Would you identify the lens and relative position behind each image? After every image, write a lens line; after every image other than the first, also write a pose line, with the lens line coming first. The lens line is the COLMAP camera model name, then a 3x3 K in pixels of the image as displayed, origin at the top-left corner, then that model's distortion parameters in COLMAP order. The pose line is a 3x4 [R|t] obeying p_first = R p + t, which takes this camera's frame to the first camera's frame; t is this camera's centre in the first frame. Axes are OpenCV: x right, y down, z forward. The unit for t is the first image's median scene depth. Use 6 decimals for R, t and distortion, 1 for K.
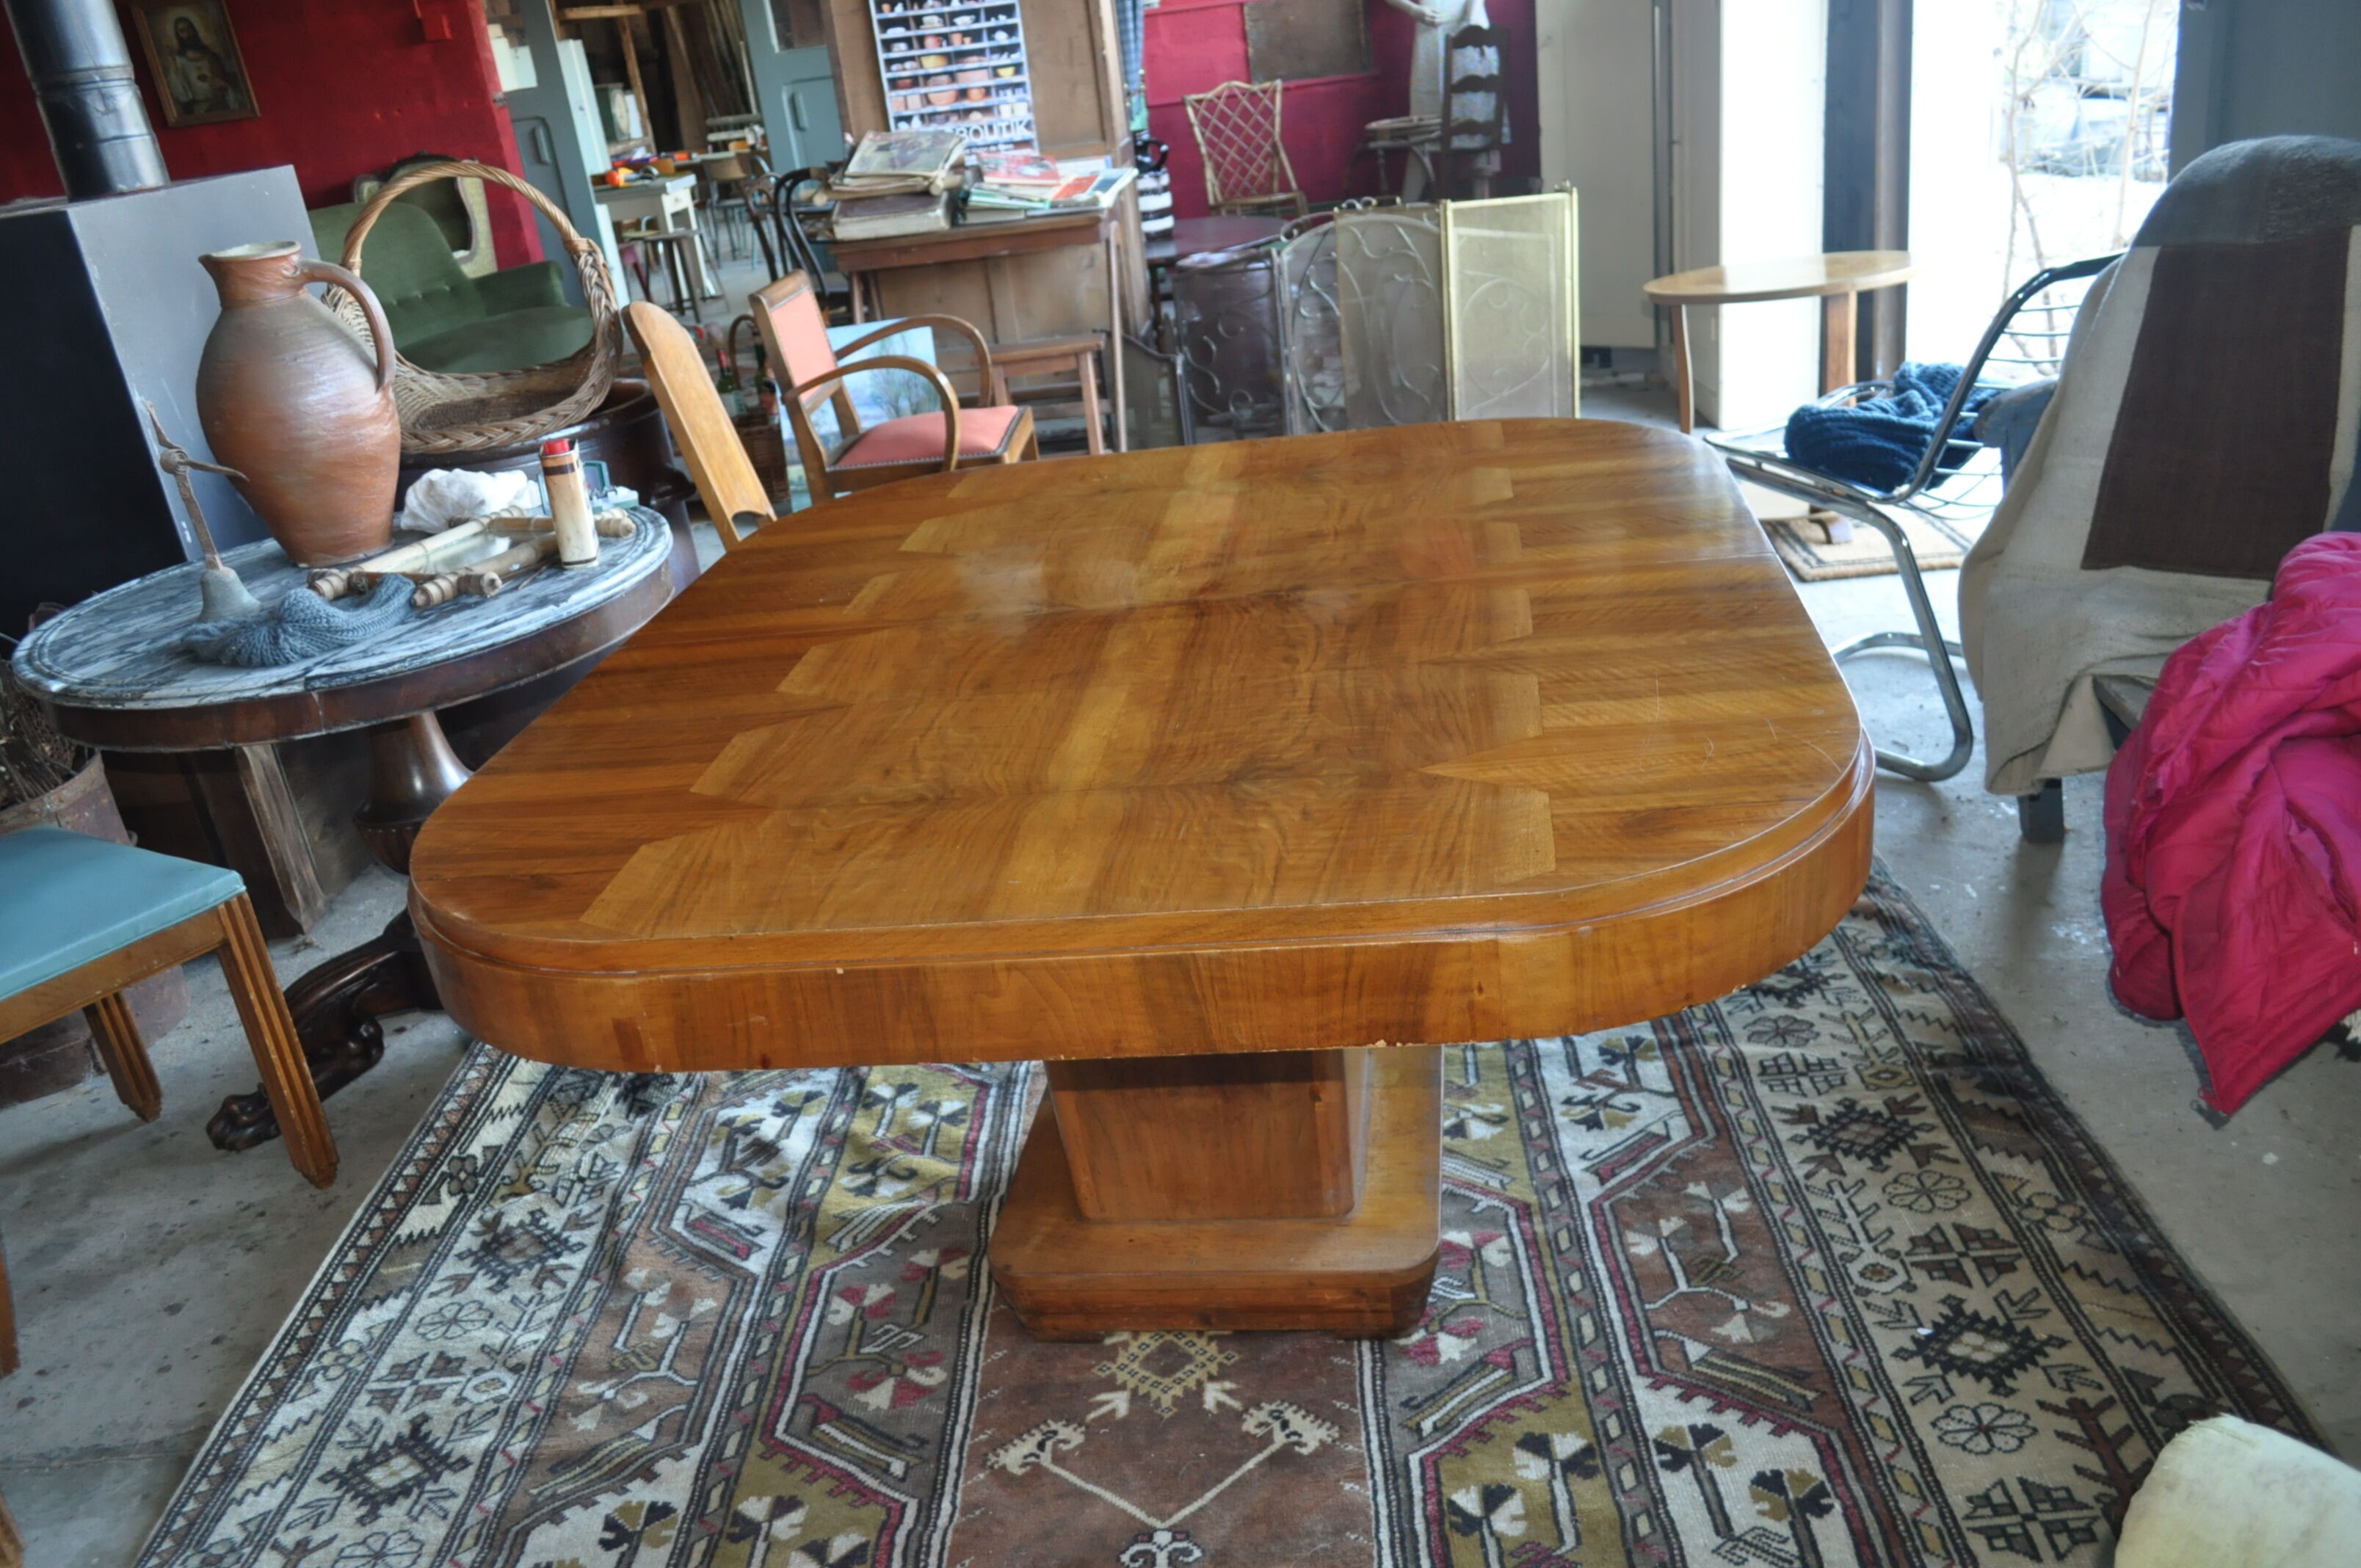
lens RADIAL K [[1862.2, 0, 1180.5], [0, 1862.2, 784.0], [0, 0, 1]] dist [-0.011592, -0.007019]
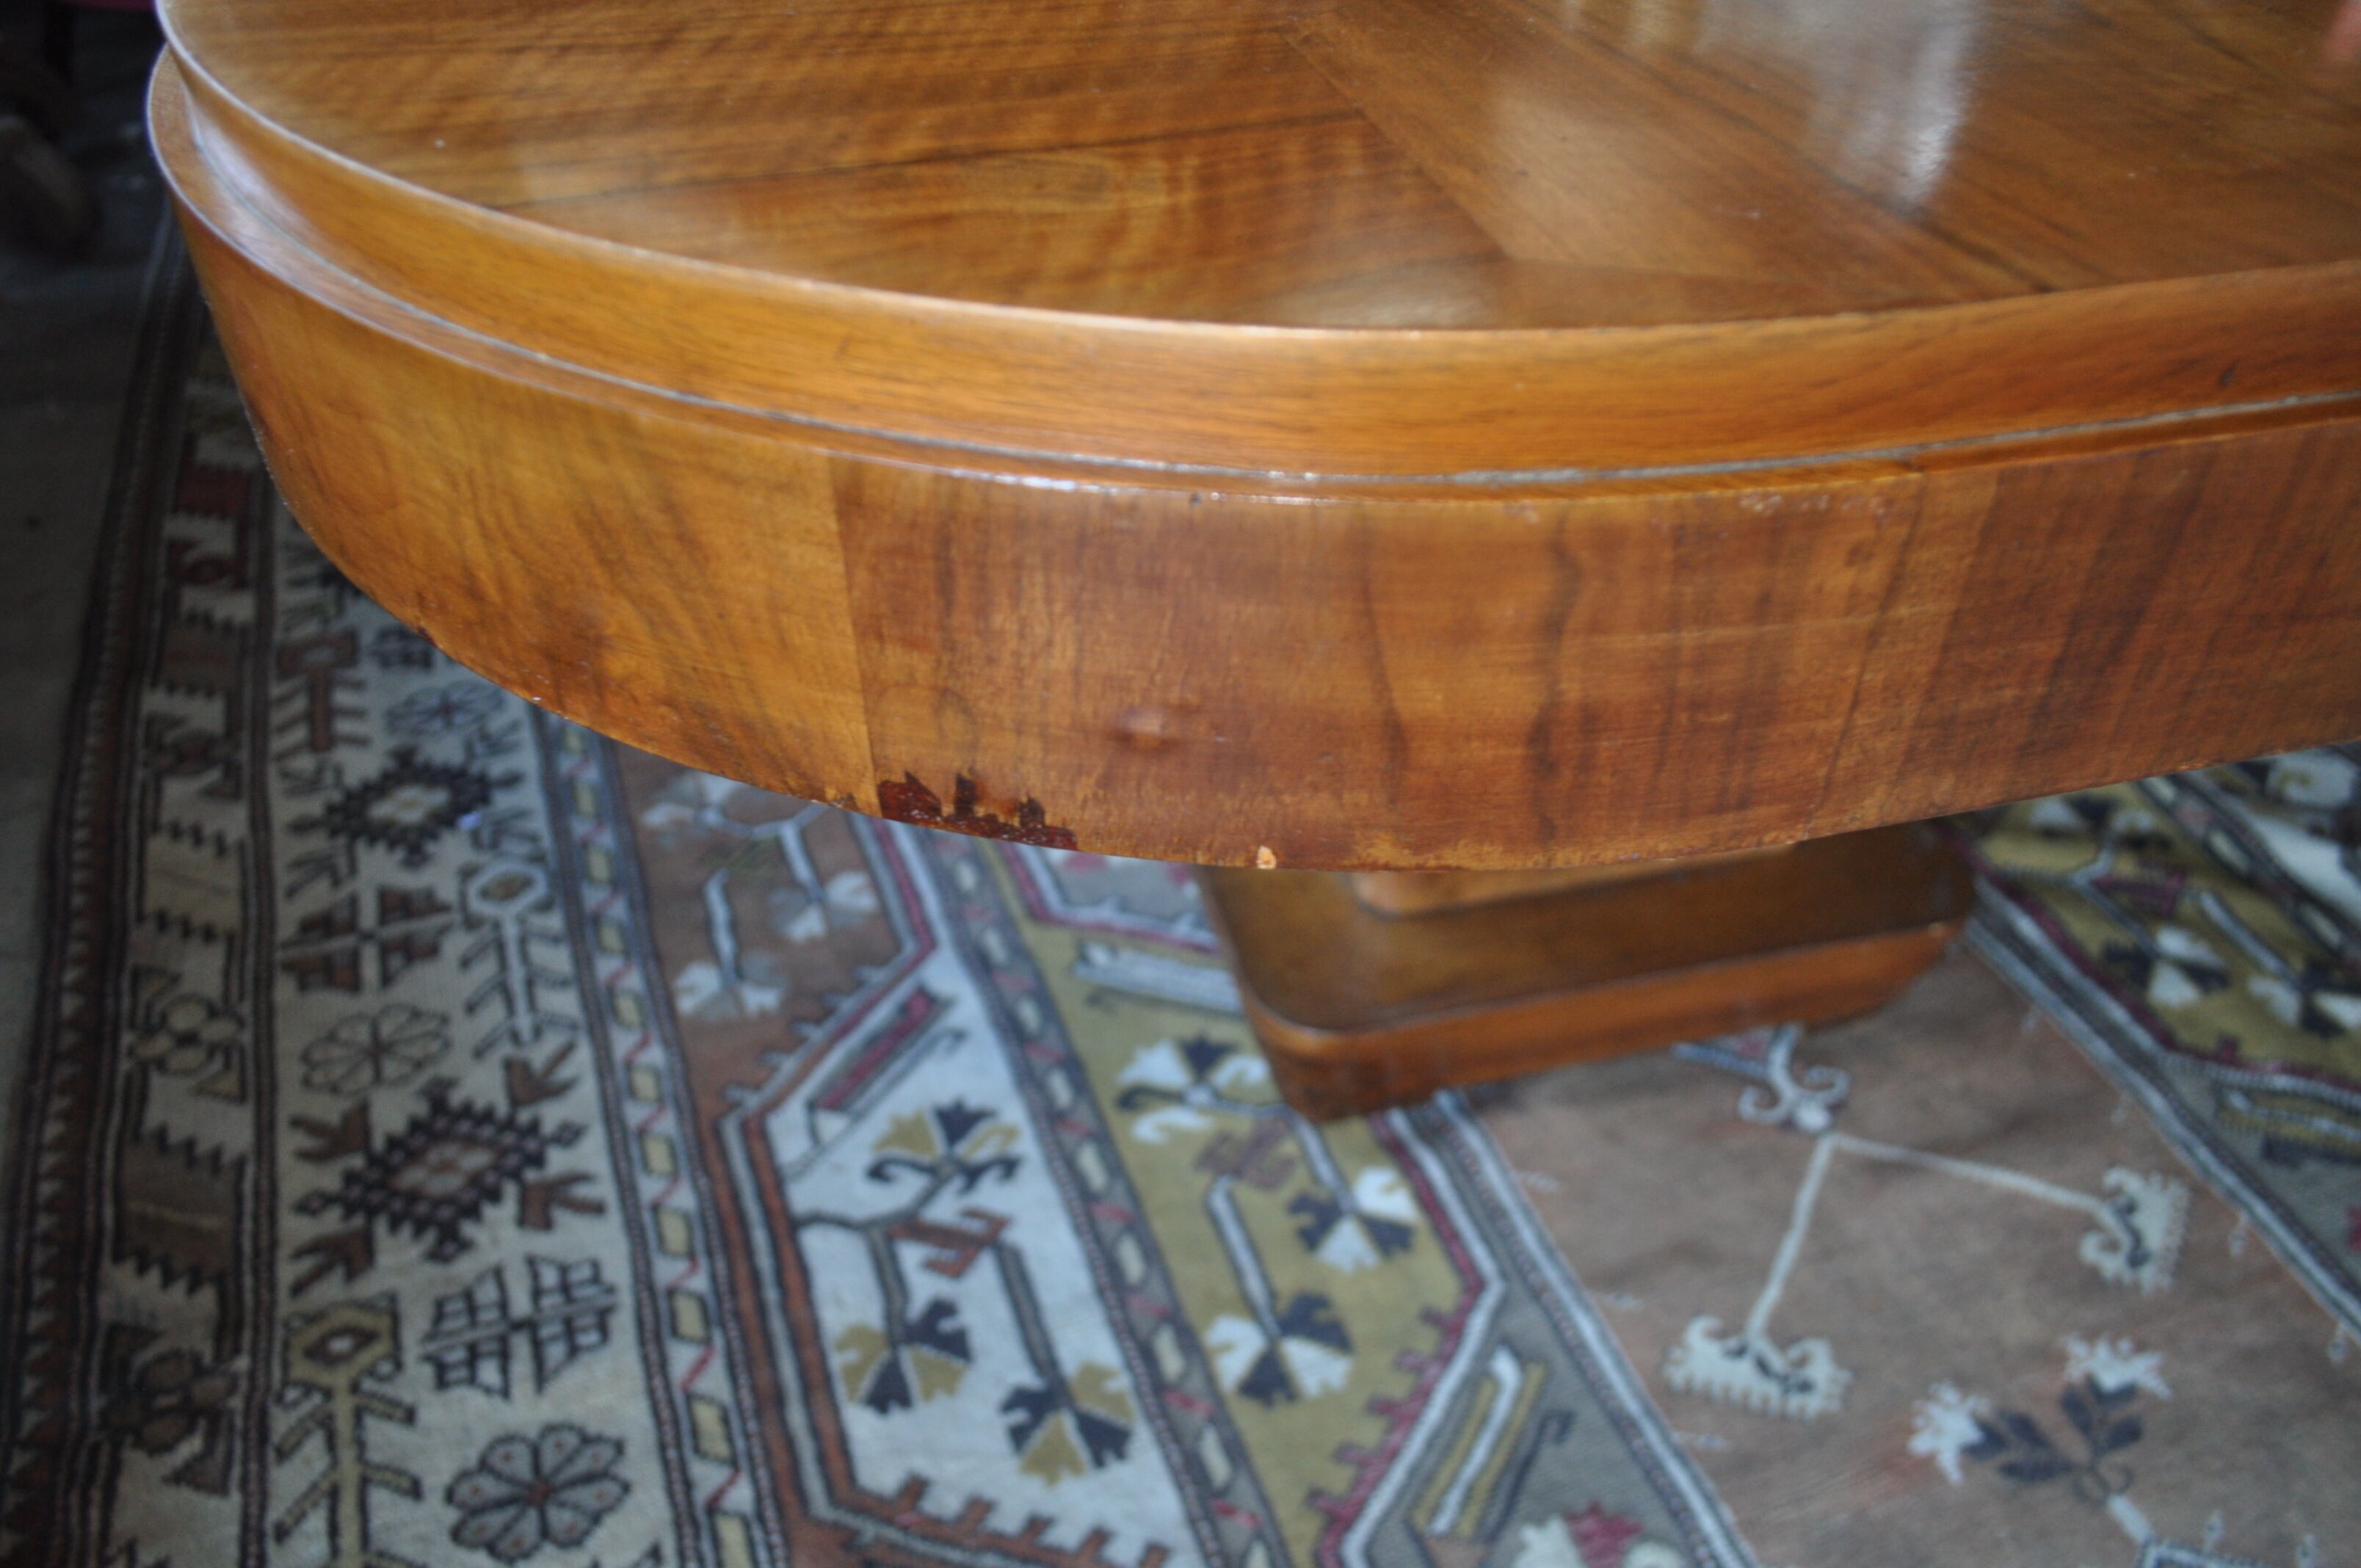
lens RADIAL K [[1800.7, 0, 1163.2], [0, 1800.7, 785.2], [0, 0, 1]] dist [-0.014541, 0.004587]
pose [[-0.920290, 0.323148, -0.220549, 0.254927], [-0.059295, 0.442006, 0.895050, -0.316132], [0.386718, 0.836783, -0.387613, 1.168139]]
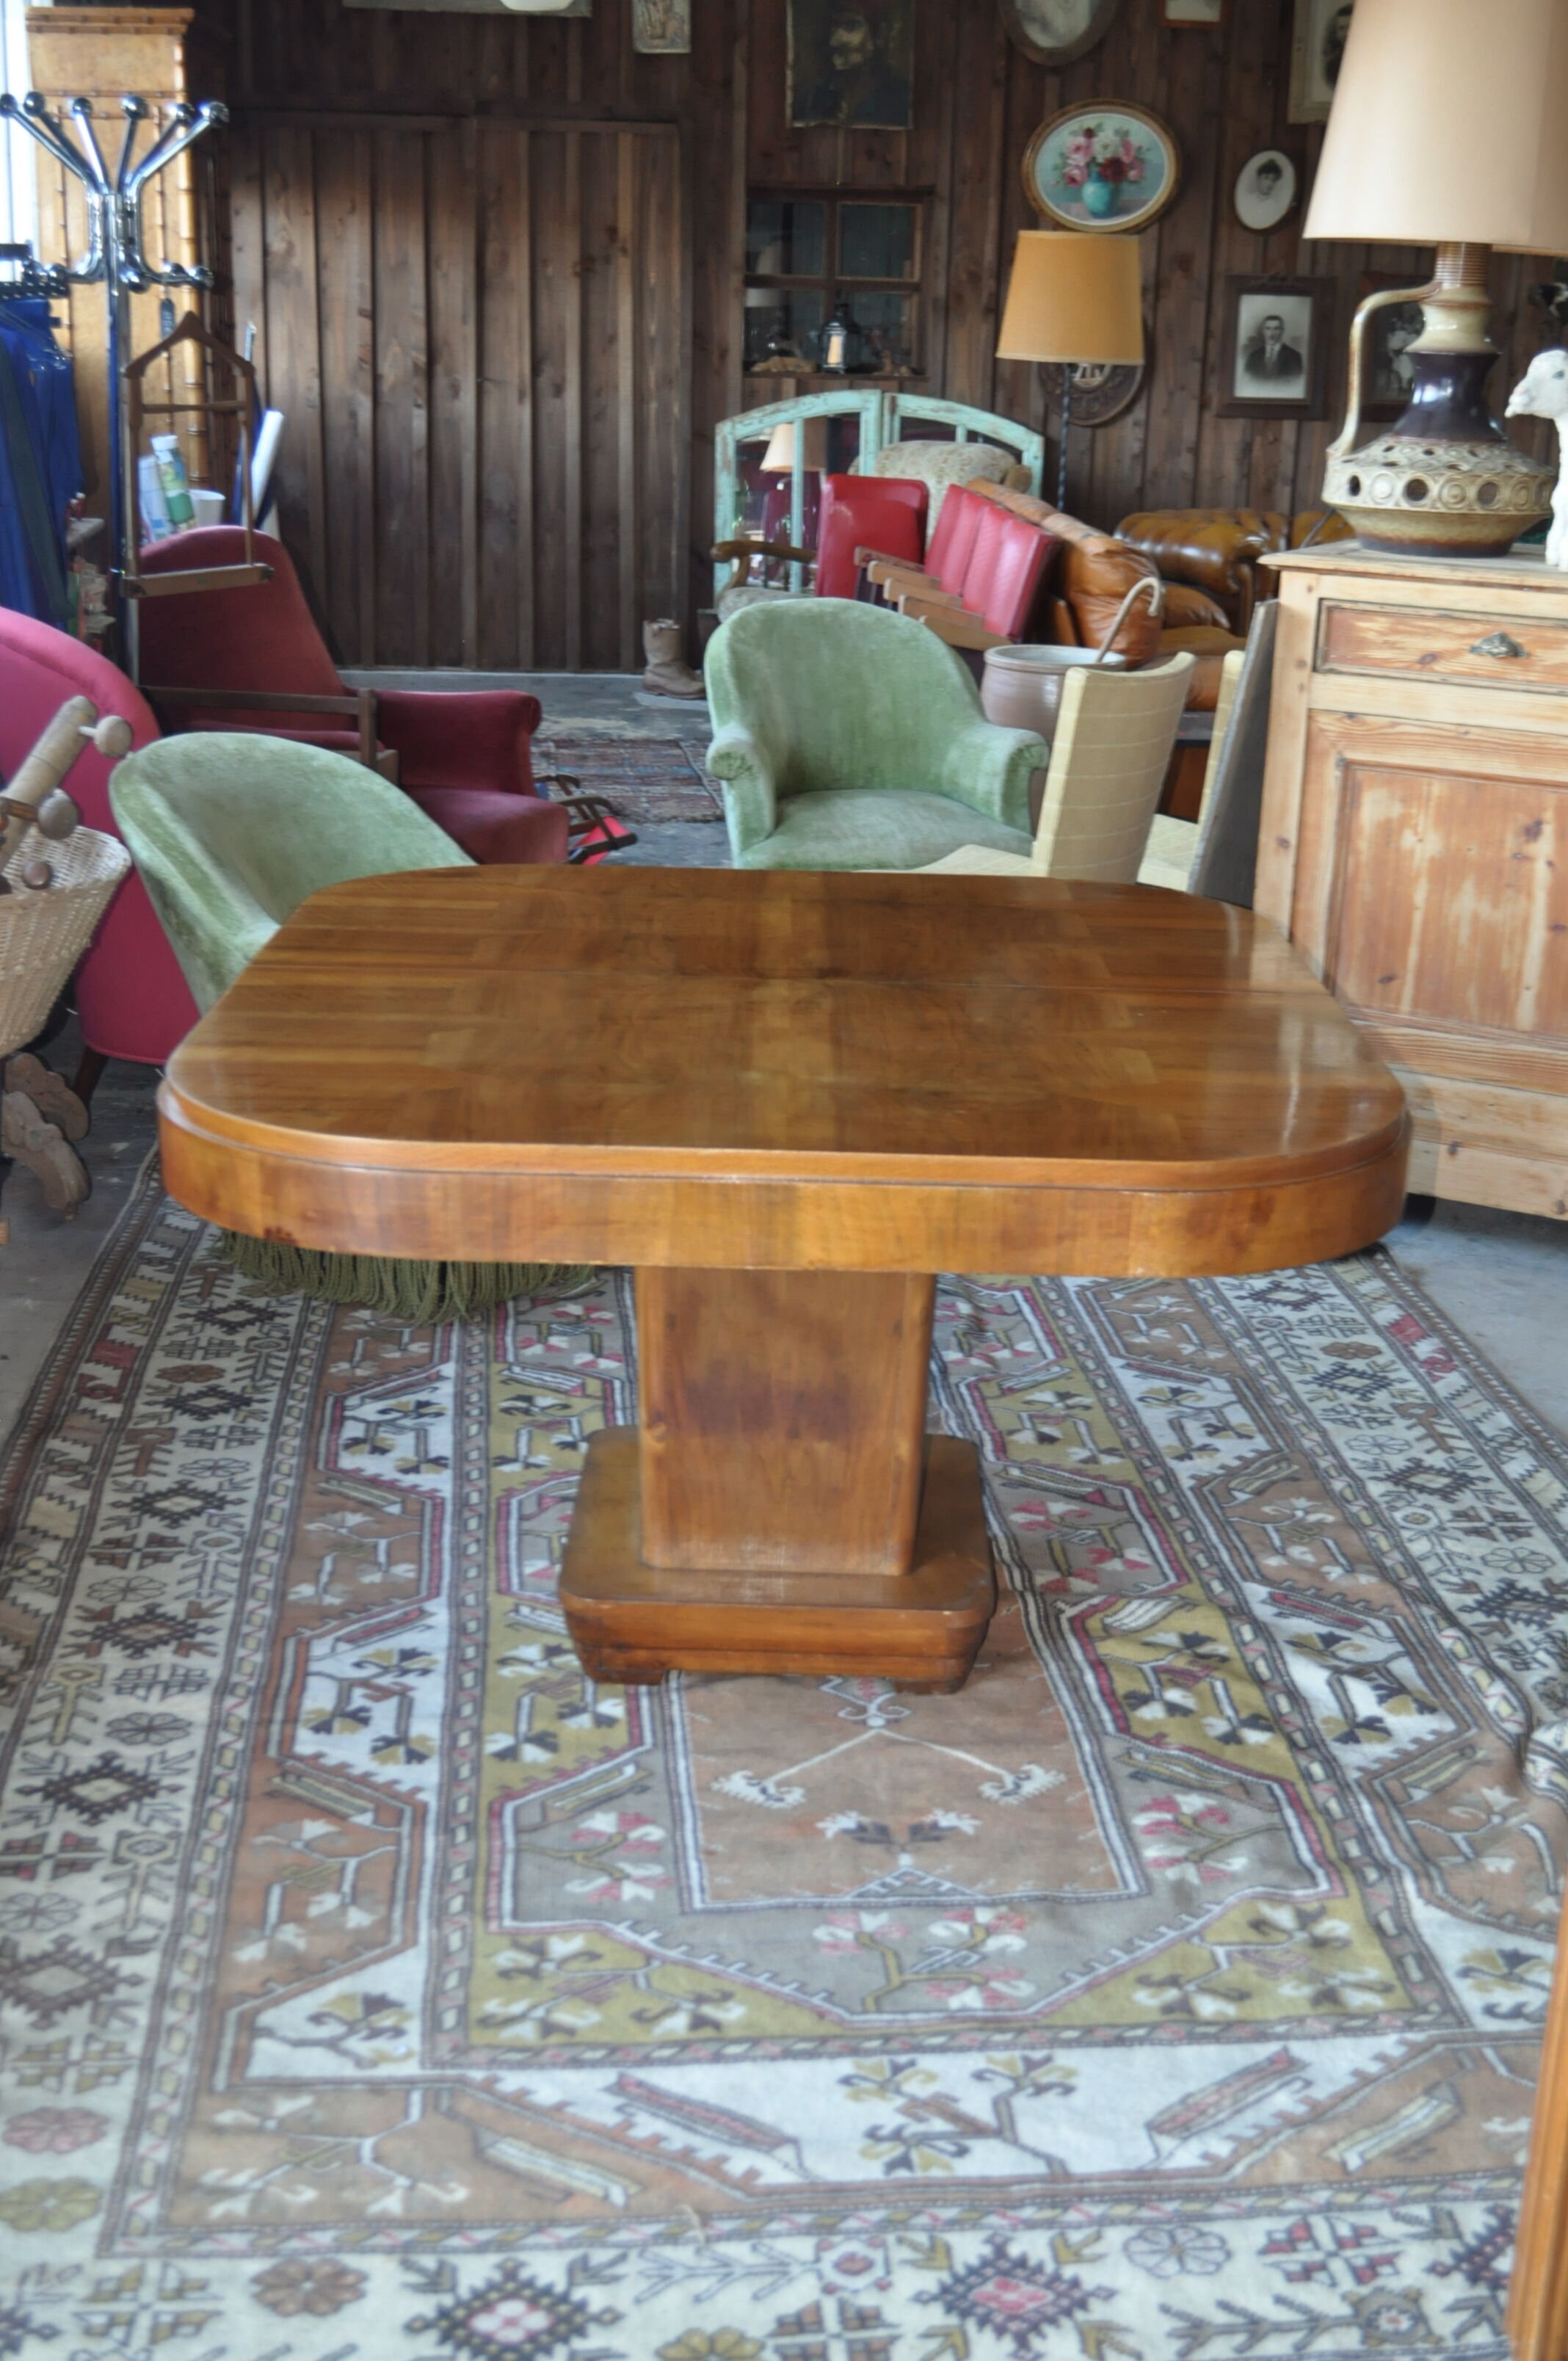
lens RADIAL K [[2818.8, 0, 784.0], [0, 2818.8, 1180.5], [0, 0, 1]] dist [-0.027932, -0.034470]
pose [[-0.987913, 0.130354, -0.083875, 0.126433], [0.043206, 0.751233, 0.658621, -0.937829], [0.148863, 0.647037, -0.747786, 1.977609]]
